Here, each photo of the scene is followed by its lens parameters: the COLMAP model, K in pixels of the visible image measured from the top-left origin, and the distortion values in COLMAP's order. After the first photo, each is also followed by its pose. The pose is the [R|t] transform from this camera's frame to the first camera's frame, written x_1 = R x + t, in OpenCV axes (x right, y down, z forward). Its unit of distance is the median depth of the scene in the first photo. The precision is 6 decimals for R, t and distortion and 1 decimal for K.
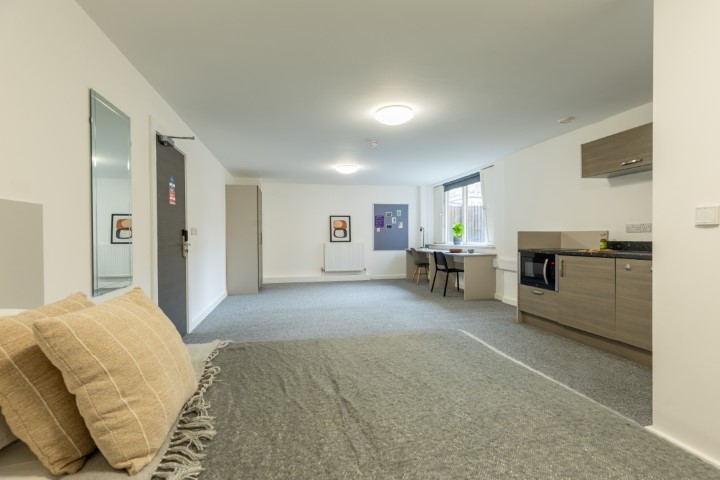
lens RADIAL K [[323.4, 0, 337.7], [0, 323.4, 240.0], [0, 0, 1]] dist [-0.010277, 0.000389]
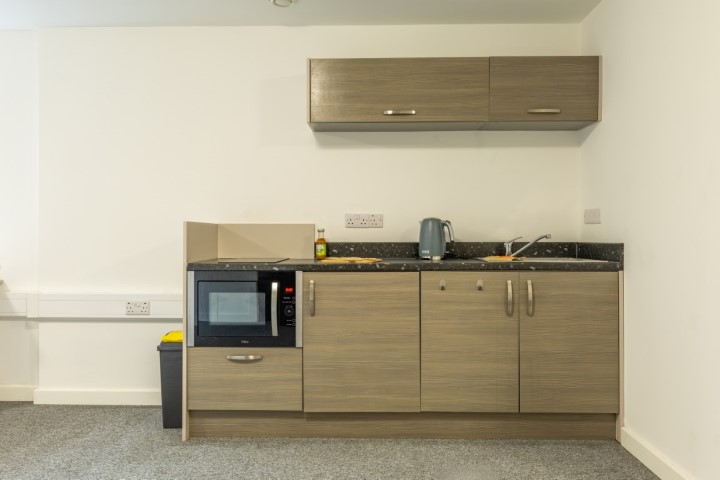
lens RADIAL K [[600.7, 0, 363.7], [0, 600.7, 235.1], [0, 0, 1]] dist [0.018641, -0.009865]
pose [[0.187069, 0.001855, 0.982345, -0.167964], [0.006795, 0.999972, -0.003182, -0.005140], [-0.982323, 0.007270, 0.187051, 0.653036]]
